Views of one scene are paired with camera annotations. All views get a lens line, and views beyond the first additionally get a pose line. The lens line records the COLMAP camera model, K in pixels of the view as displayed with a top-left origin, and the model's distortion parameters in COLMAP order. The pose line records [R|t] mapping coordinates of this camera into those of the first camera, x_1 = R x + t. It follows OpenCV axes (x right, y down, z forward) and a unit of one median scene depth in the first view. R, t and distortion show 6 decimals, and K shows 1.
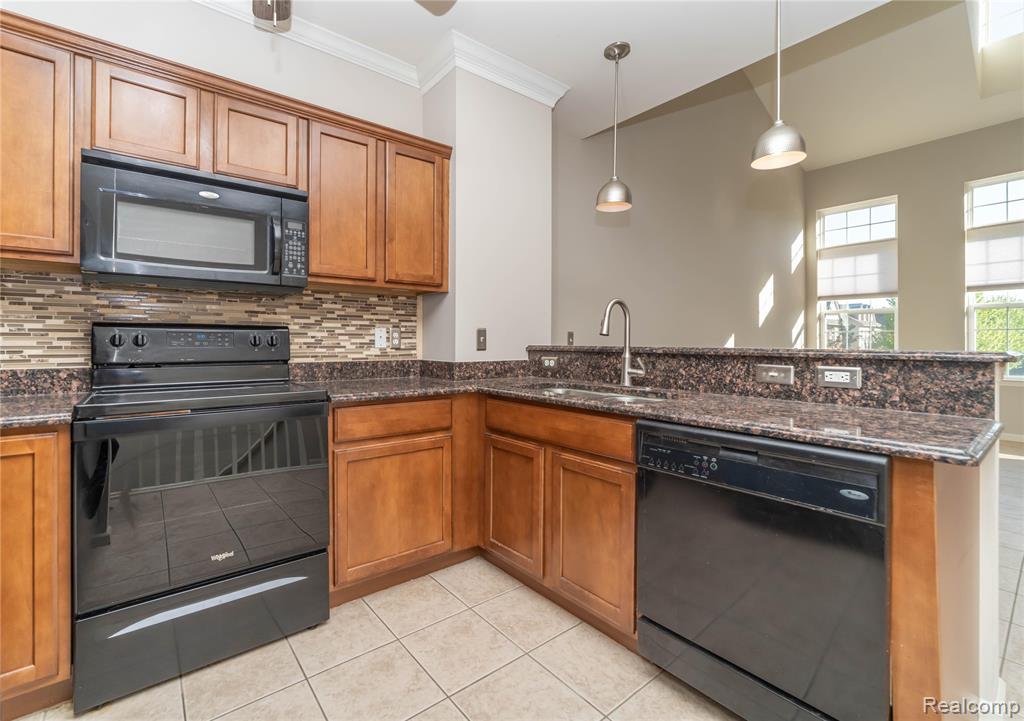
lens RADIAL K [[454.1, 0, 466.5], [0, 454.1, 349.4], [0, 0, 1]] dist [-0.000560, 0.000315]
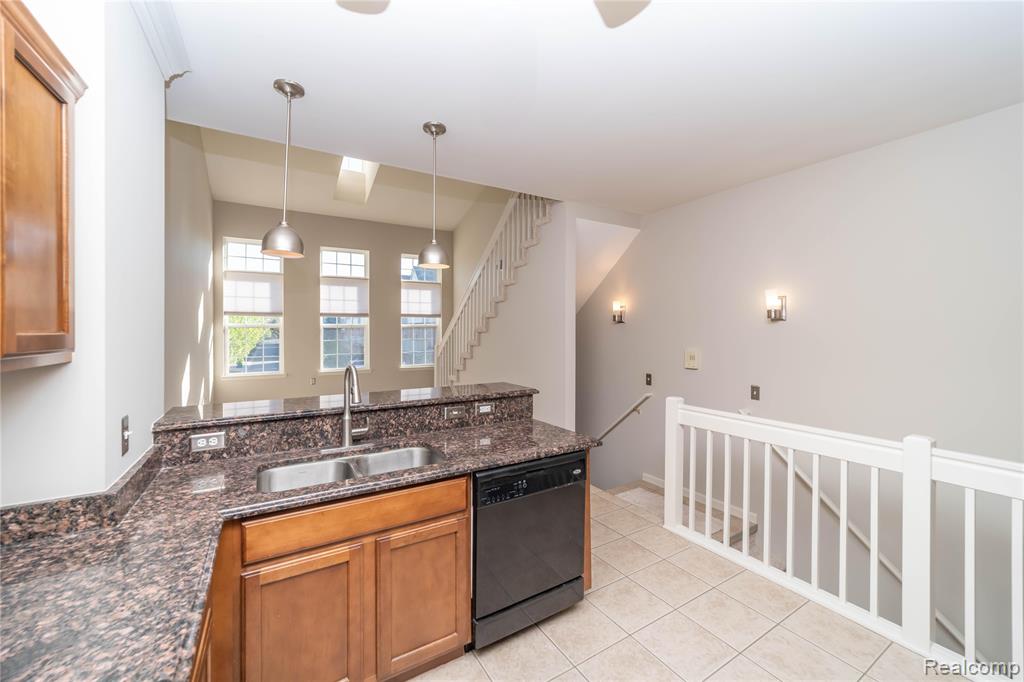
lens RADIAL K [[396.4, 0, 520.9], [0, 396.4, 331.2], [0, 0, 1]] dist [0.017221, -0.006242]
pose [[0.070230, -0.004001, 0.997523, -0.505280], [0.011702, 0.999926, 0.003187, -0.173184], [-0.997462, 0.011449, 0.070272, 0.520426]]
